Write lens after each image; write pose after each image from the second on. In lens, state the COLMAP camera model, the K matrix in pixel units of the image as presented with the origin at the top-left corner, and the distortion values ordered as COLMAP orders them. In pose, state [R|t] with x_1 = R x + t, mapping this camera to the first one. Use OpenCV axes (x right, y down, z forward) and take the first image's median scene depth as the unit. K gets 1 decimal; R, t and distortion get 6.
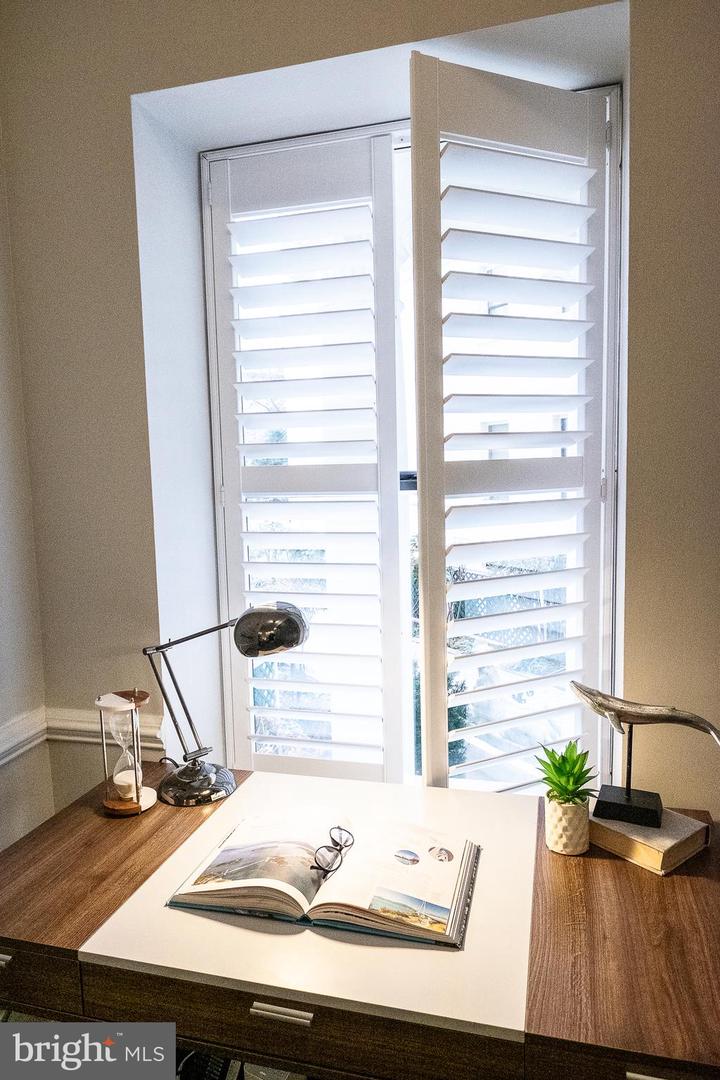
lens RADIAL K [[769.2, 0, 360.0], [0, 769.2, 540.0], [0, 0, 1]] dist [0.006520, 0.000620]
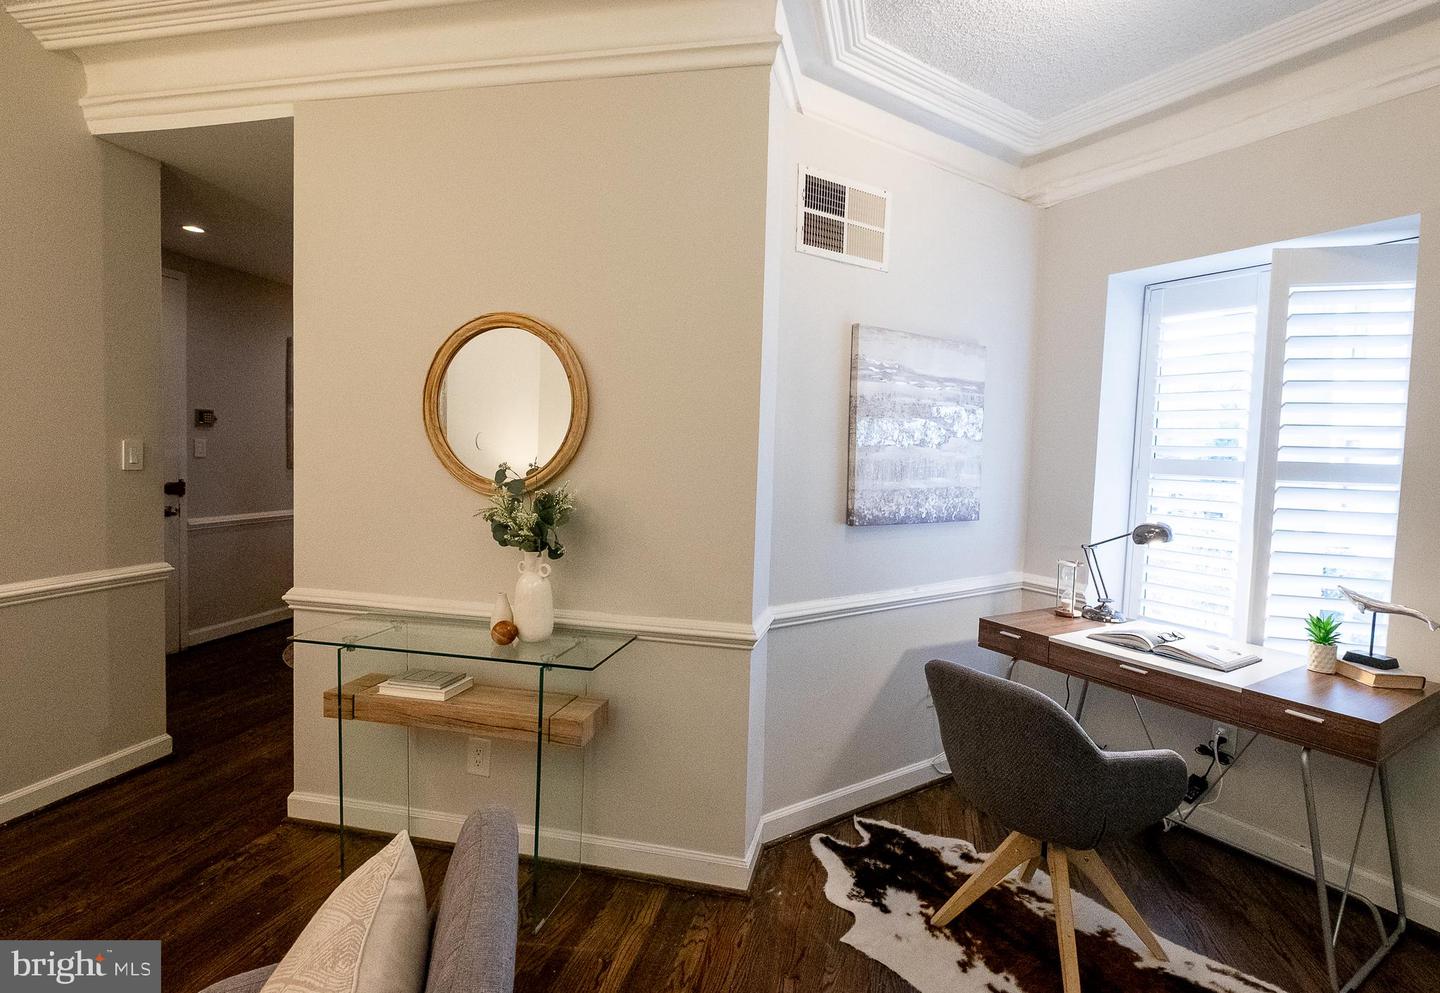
lens RADIAL K [[757.6, 0, 718.2], [0, 757.6, 489.1], [0, 0, 1]] dist [0.004661, 0.000008]
pose [[0.762316, 0.090576, -0.640836, 0.257663], [-0.122046, 0.992512, -0.004901, 0.130547], [0.635593, 0.081947, 0.767662, -1.174377]]
